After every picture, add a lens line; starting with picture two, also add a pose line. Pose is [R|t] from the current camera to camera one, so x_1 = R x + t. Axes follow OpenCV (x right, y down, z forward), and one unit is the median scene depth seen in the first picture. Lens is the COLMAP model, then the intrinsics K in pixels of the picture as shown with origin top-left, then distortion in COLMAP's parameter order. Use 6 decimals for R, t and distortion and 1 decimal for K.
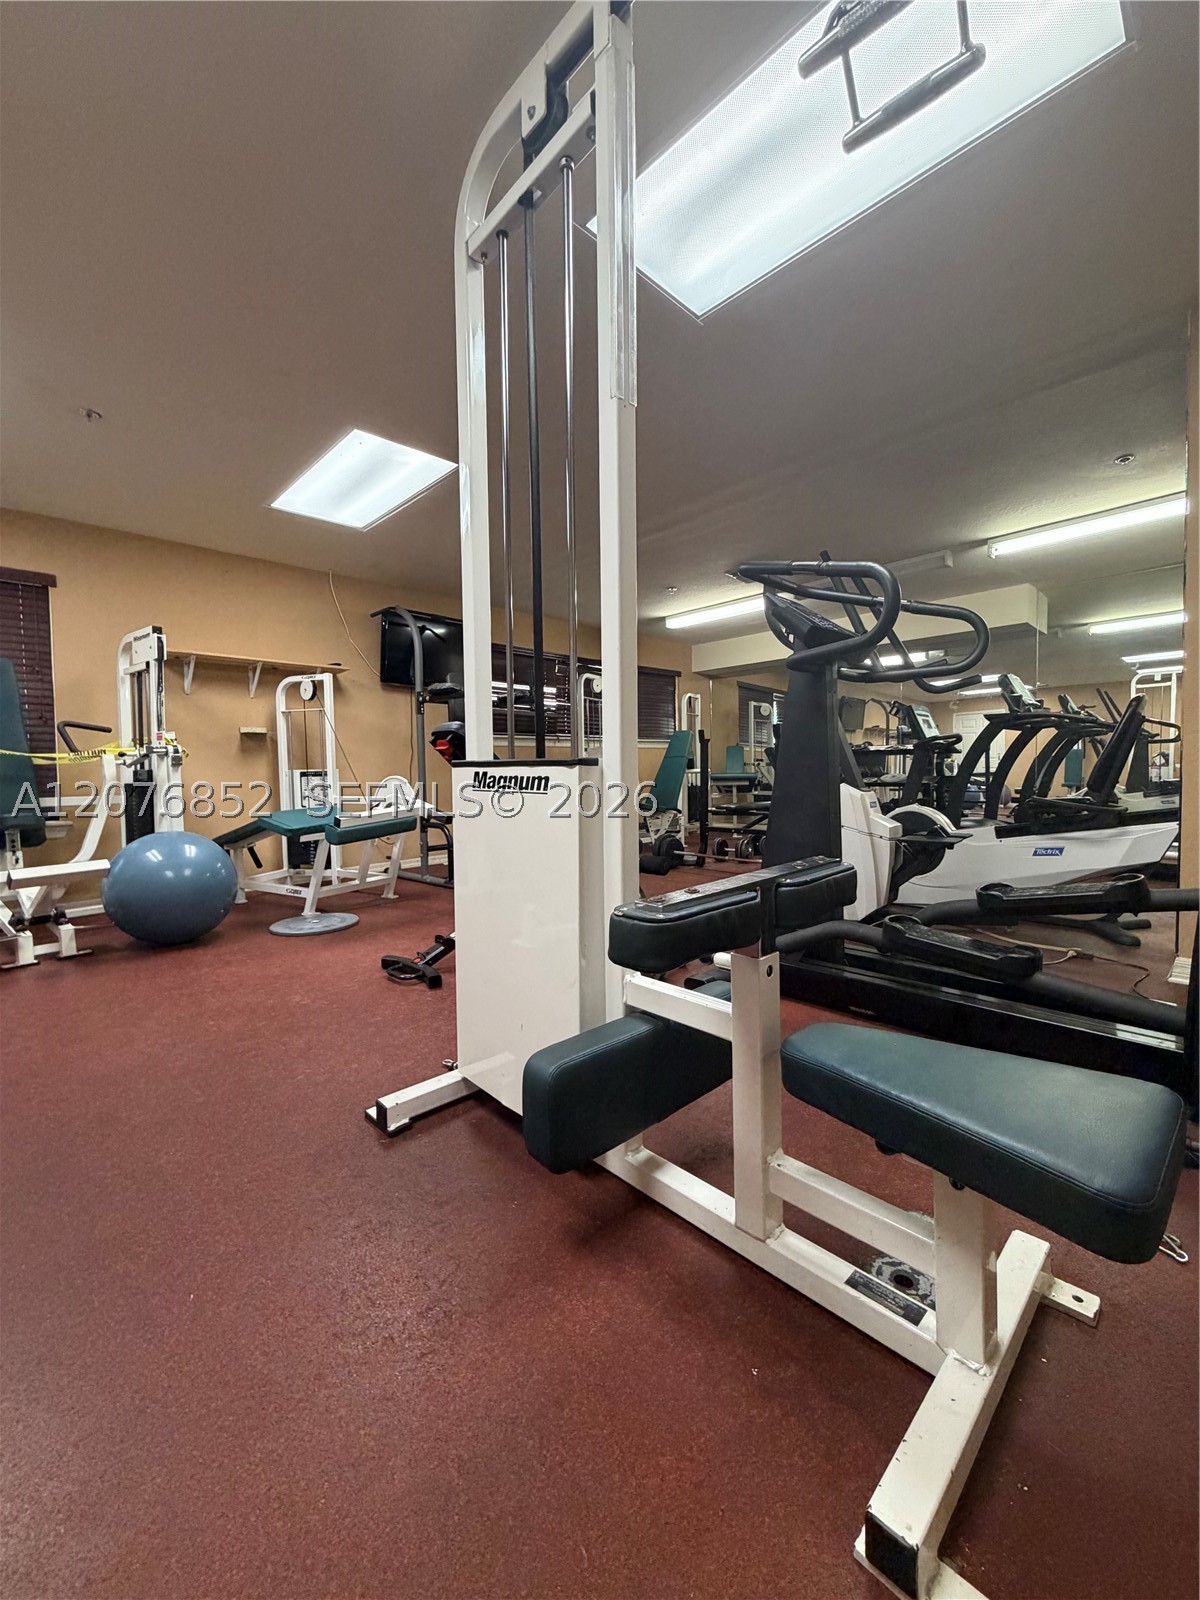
lens RADIAL K [[640.0, 0, 598.5], [0, 640.0, 796.7], [0, 0, 1]] dist [-0.000662, 0.000336]
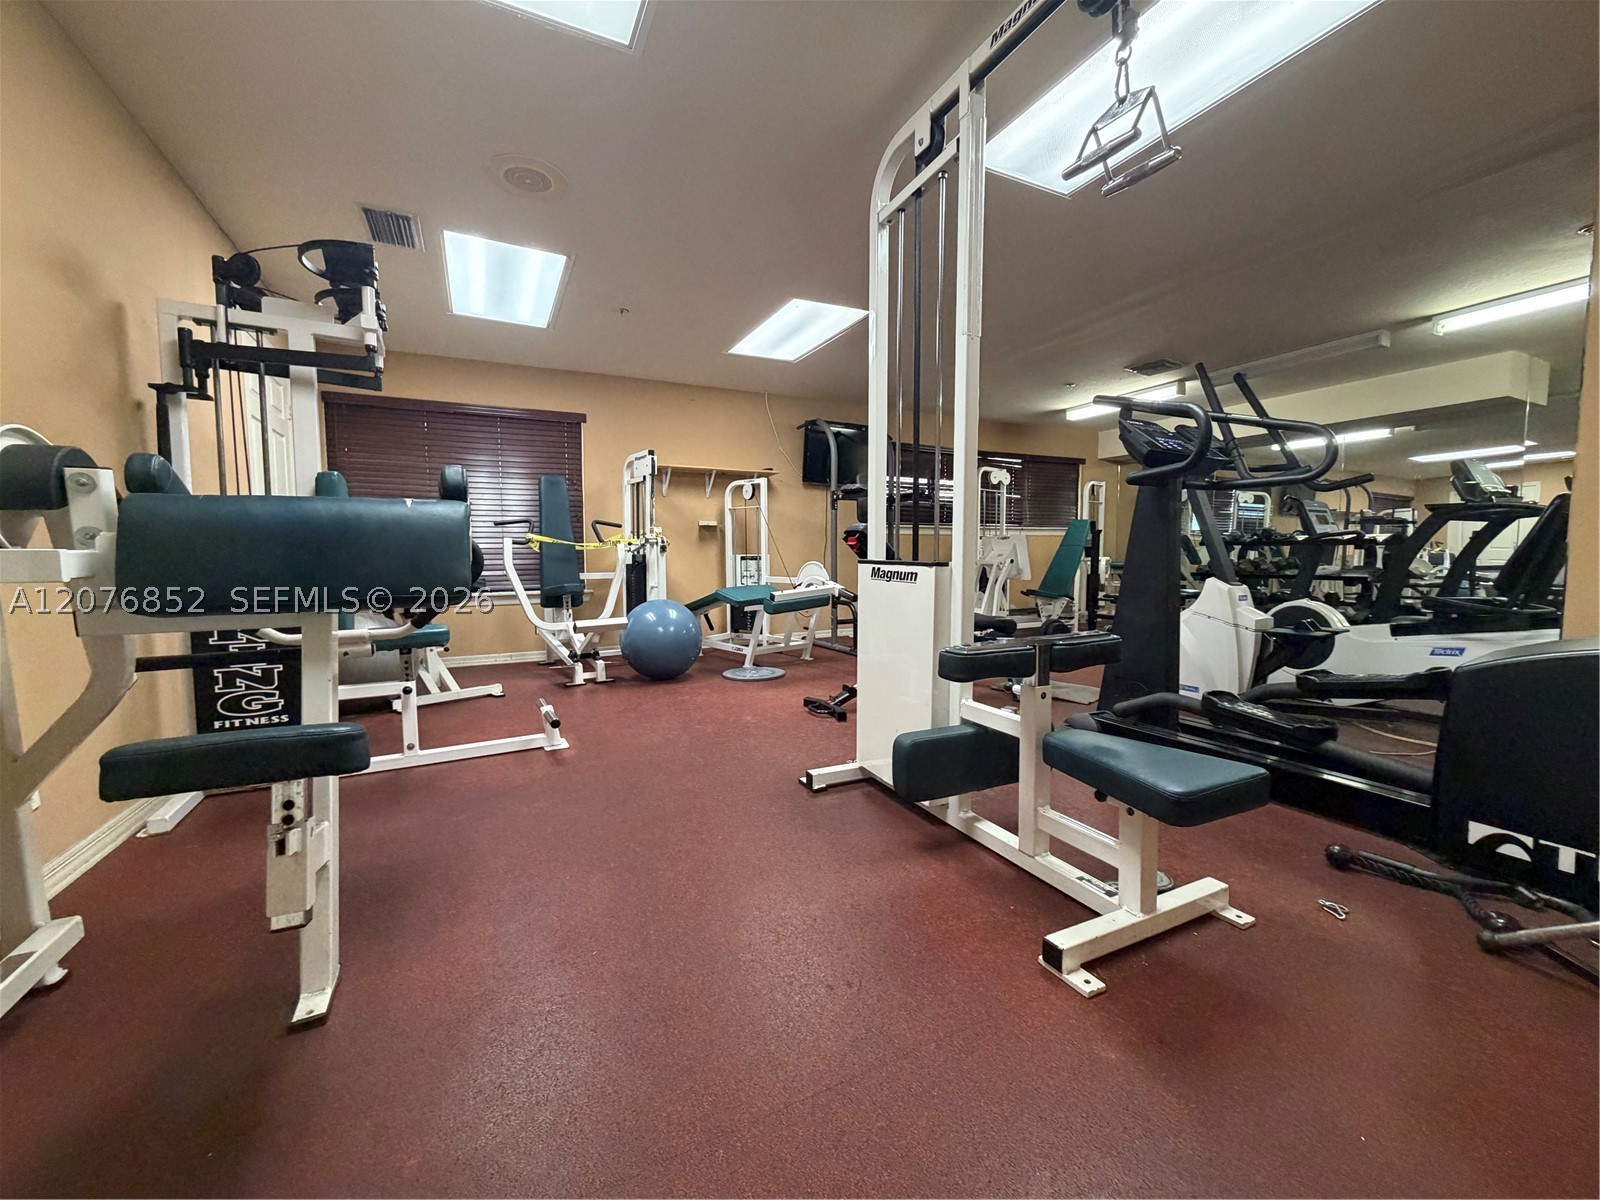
lens RADIAL K [[640.0, 0, 803.5], [0, 640.0, 599.1], [0, 0, 1]] dist [-0.000662, 0.000336]
pose [[0.951877, 0.035480, -0.304421, 0.055716], [-0.025317, 0.998985, 0.037268, -0.006950], [0.305434, -0.027767, 0.951808, -0.241758]]
